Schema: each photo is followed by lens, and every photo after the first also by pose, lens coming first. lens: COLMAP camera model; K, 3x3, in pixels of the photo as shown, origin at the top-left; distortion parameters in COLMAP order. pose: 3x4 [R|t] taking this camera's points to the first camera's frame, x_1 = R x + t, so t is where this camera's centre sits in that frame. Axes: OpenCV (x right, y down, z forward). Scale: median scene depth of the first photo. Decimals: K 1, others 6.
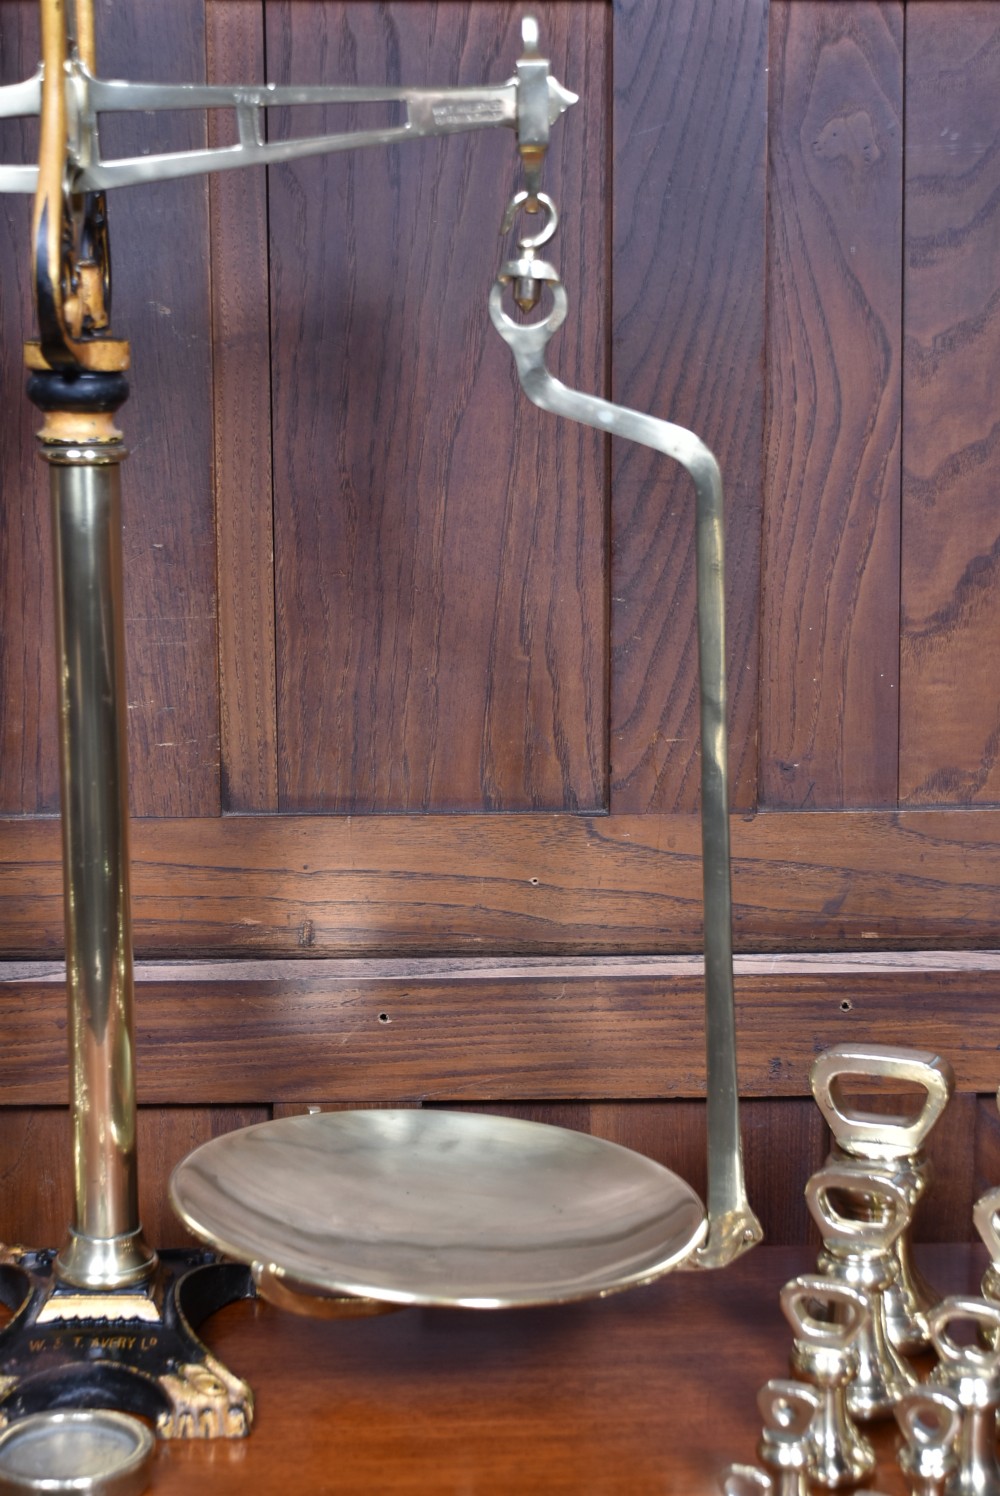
lens RADIAL K [[2648.8, 0, 530.2], [0, 2648.8, 828.4], [0, 0, 1]] dist [-0.021623, -0.000202]
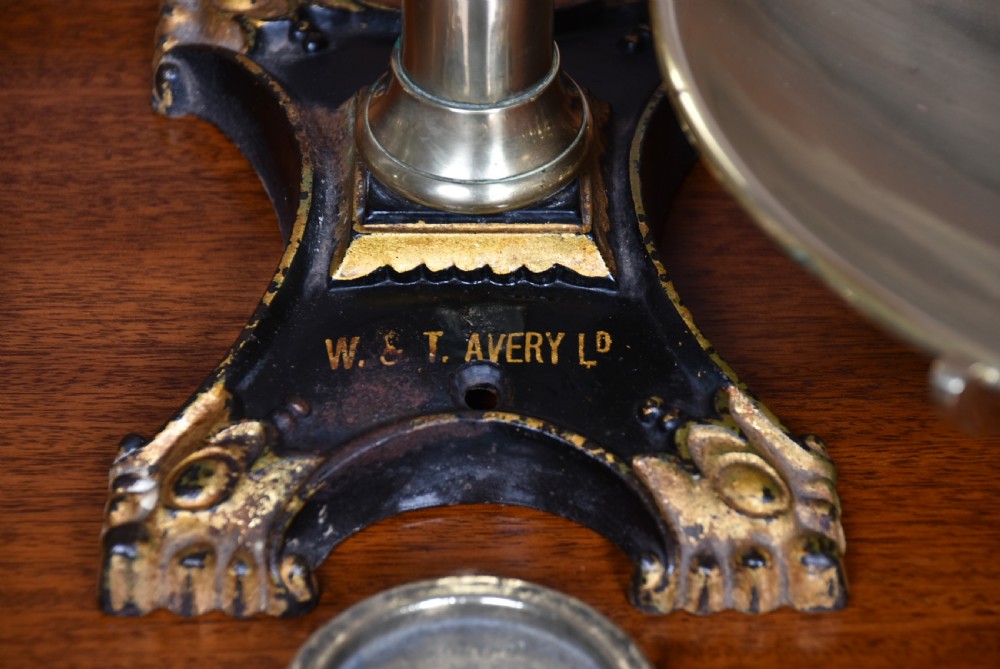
lens RADIAL K [[3383.8, 0, 498.4], [0, 3383.8, 489.1], [0, 0, 1]] dist [-0.010829, 3.843427]
pose [[0.999251, 0.020682, -0.032703, -0.125993], [-0.000210, 0.848059, 0.529902, -0.075296], [0.038694, -0.529498, 0.847428, 0.453744]]
